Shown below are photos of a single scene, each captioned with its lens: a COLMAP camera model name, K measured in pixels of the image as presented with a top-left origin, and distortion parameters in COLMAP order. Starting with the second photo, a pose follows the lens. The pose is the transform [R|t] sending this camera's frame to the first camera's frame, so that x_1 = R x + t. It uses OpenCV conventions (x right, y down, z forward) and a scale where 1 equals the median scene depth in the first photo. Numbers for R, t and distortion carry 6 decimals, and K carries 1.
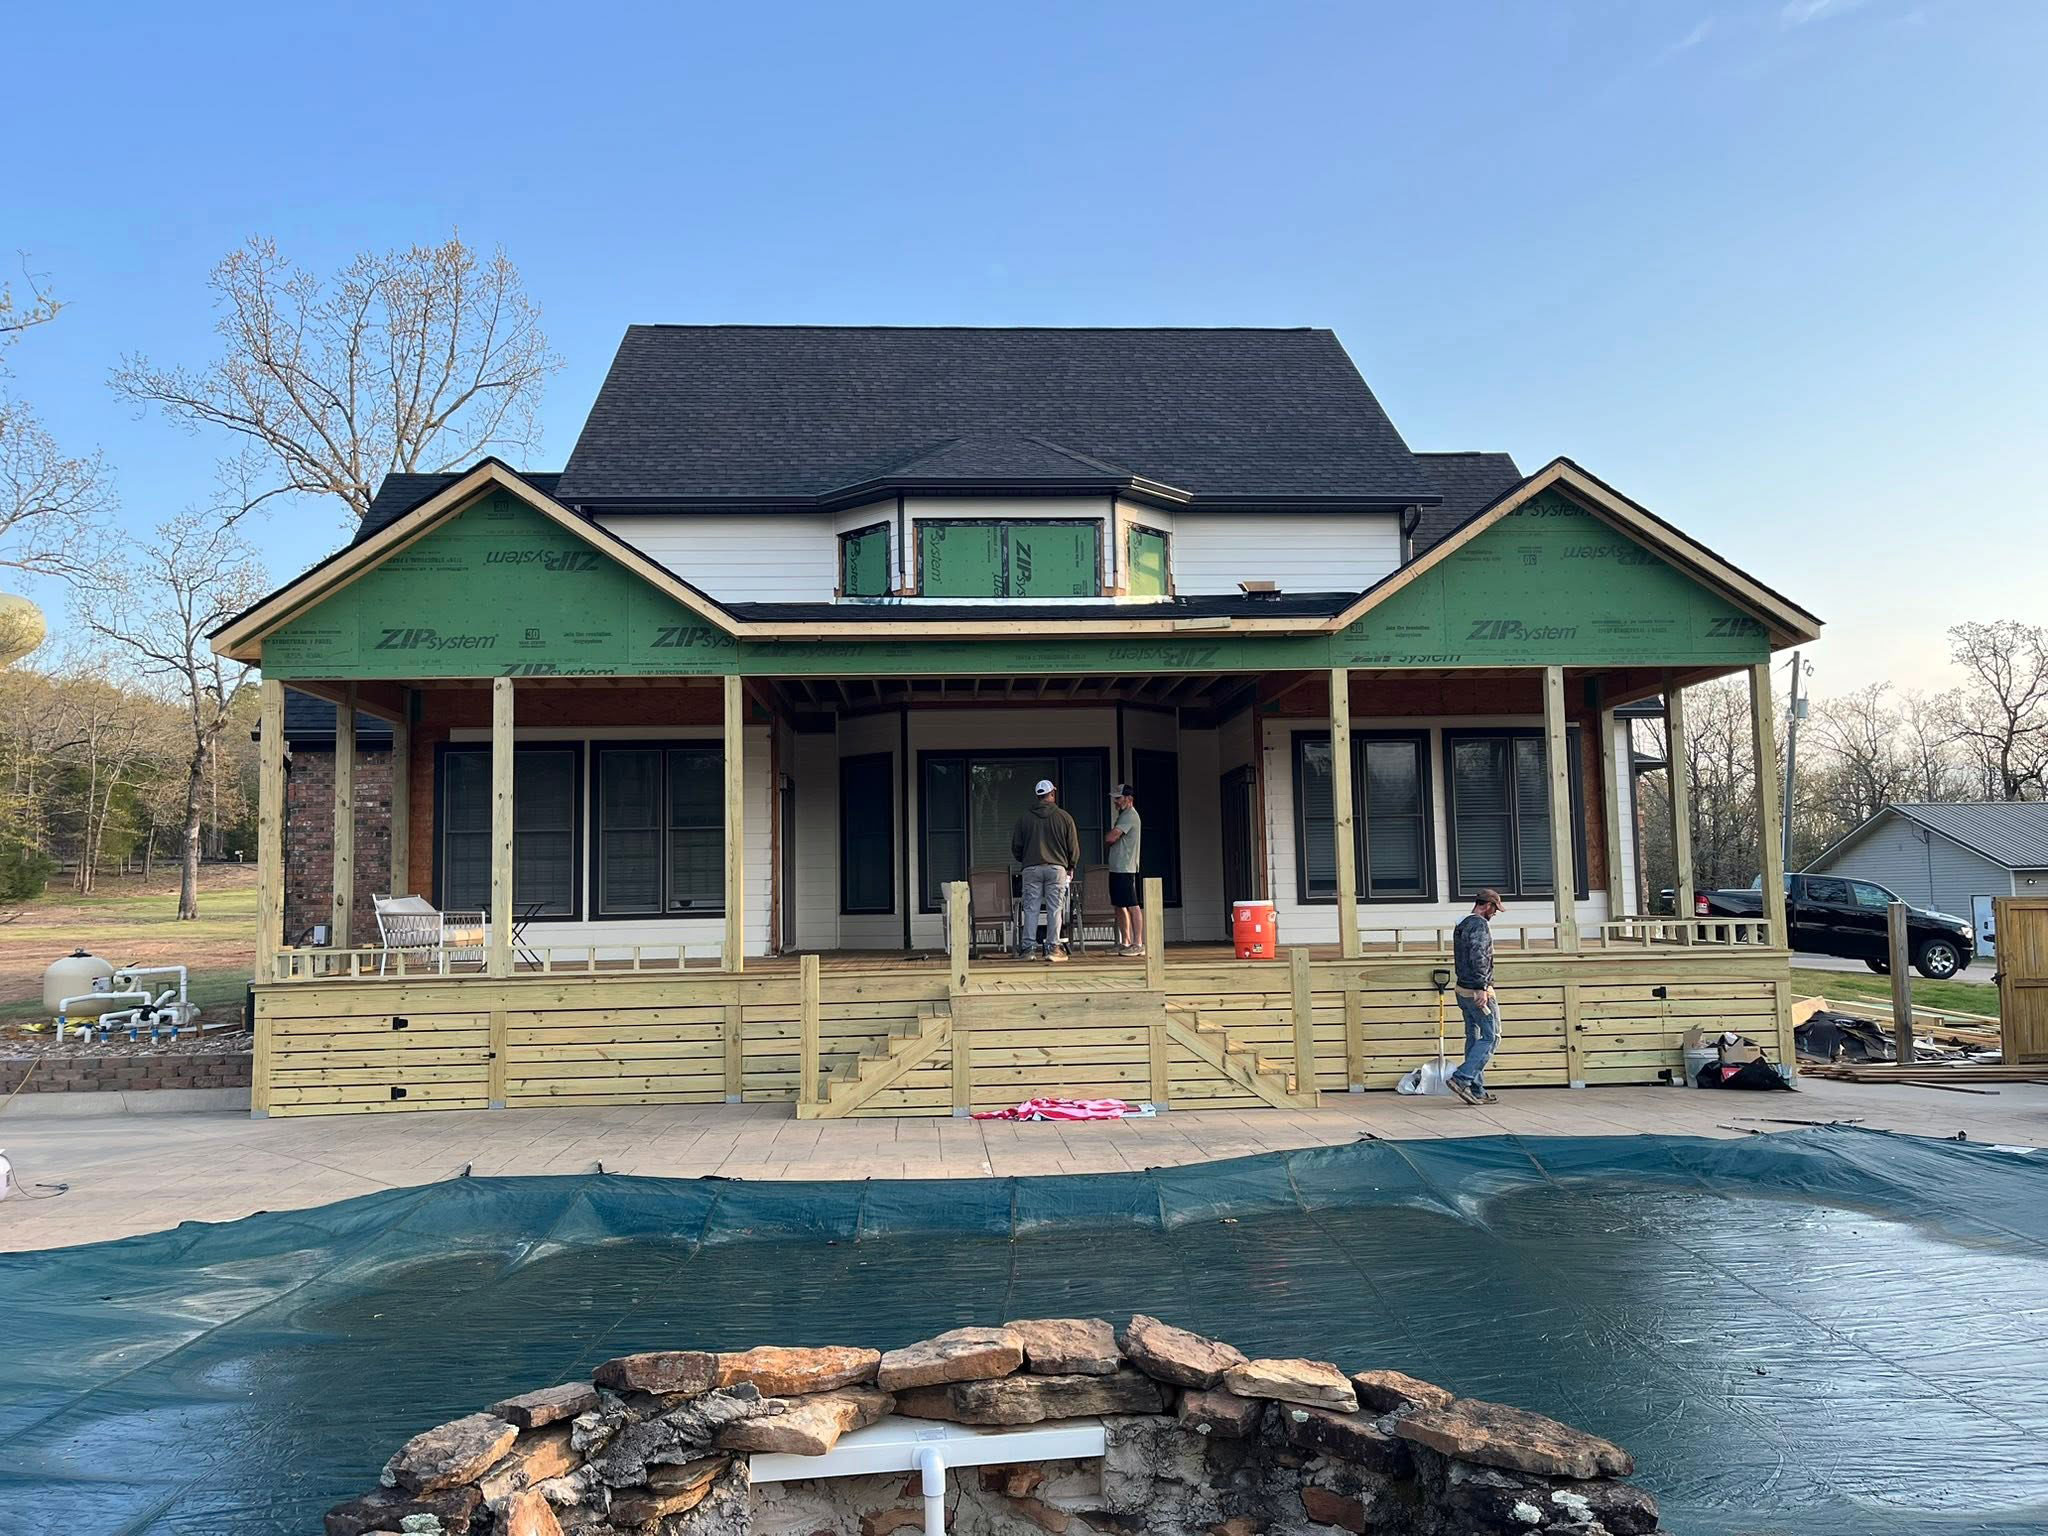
lens RADIAL K [[1537.5, 0, 1027.2], [0, 1537.5, 771.8], [0, 0, 1]] dist [0.029828, -0.003298]
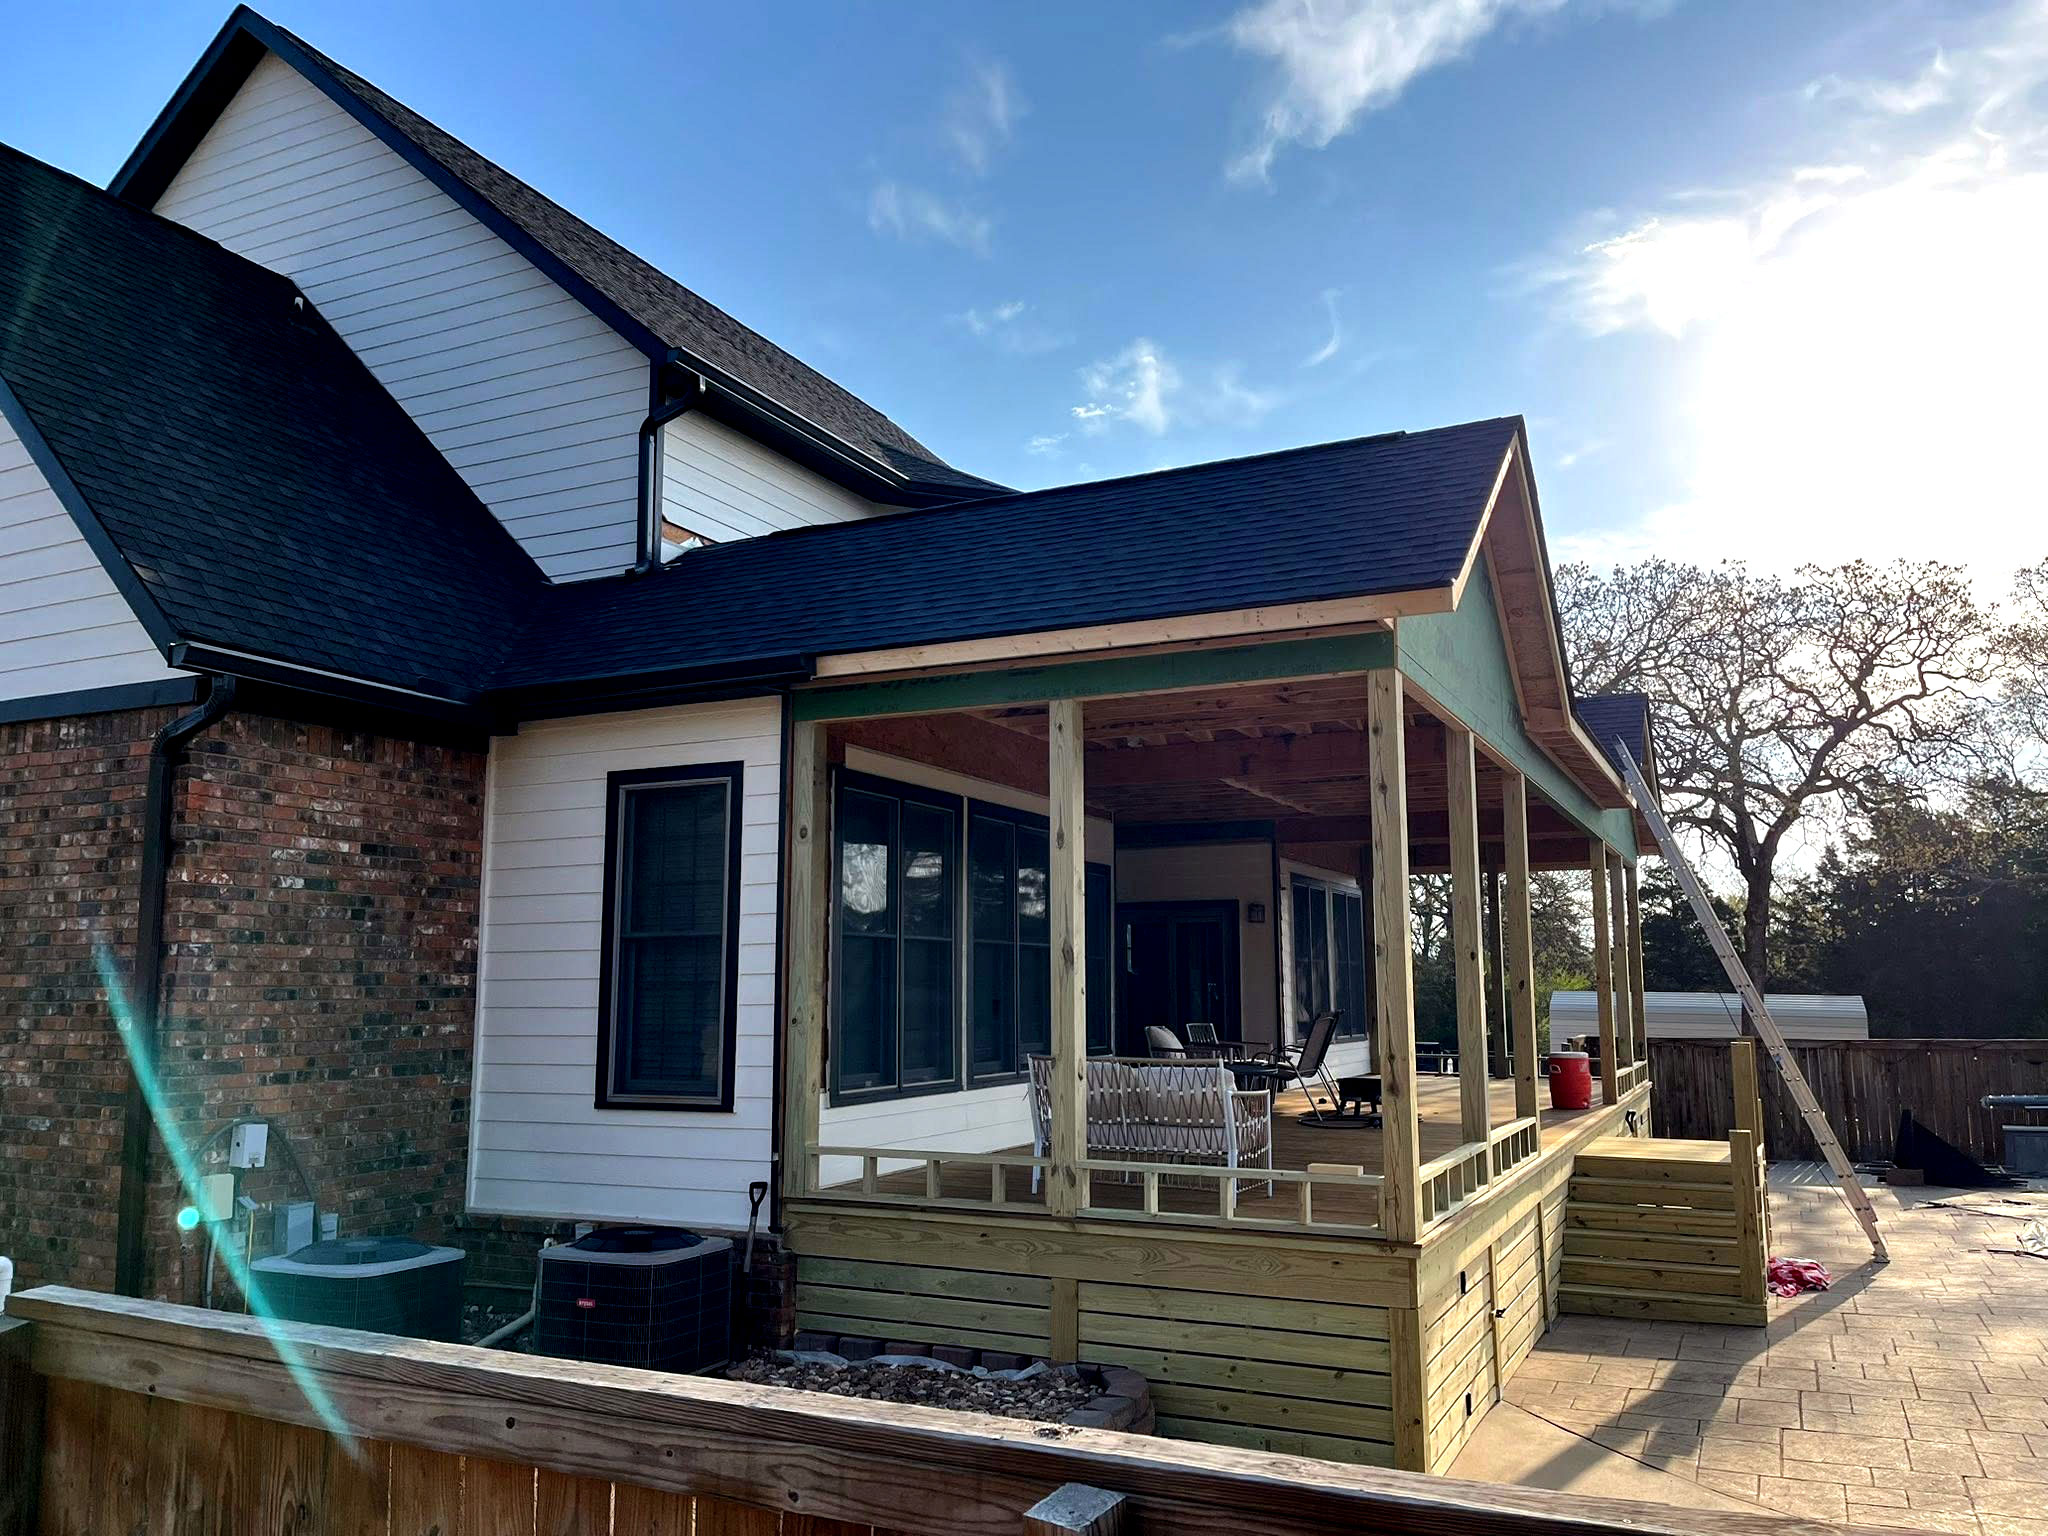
lens RADIAL K [[1537.5, 0, 1027.2], [0, 1537.5, 771.8], [0, 0, 1]] dist [0.029828, -0.003298]
pose [[0.484412, 0.143244, 0.863033, -0.728146], [-0.081112, 0.989609, -0.118725, 0.037022], [-0.871072, -0.012491, 0.490997, 0.603618]]
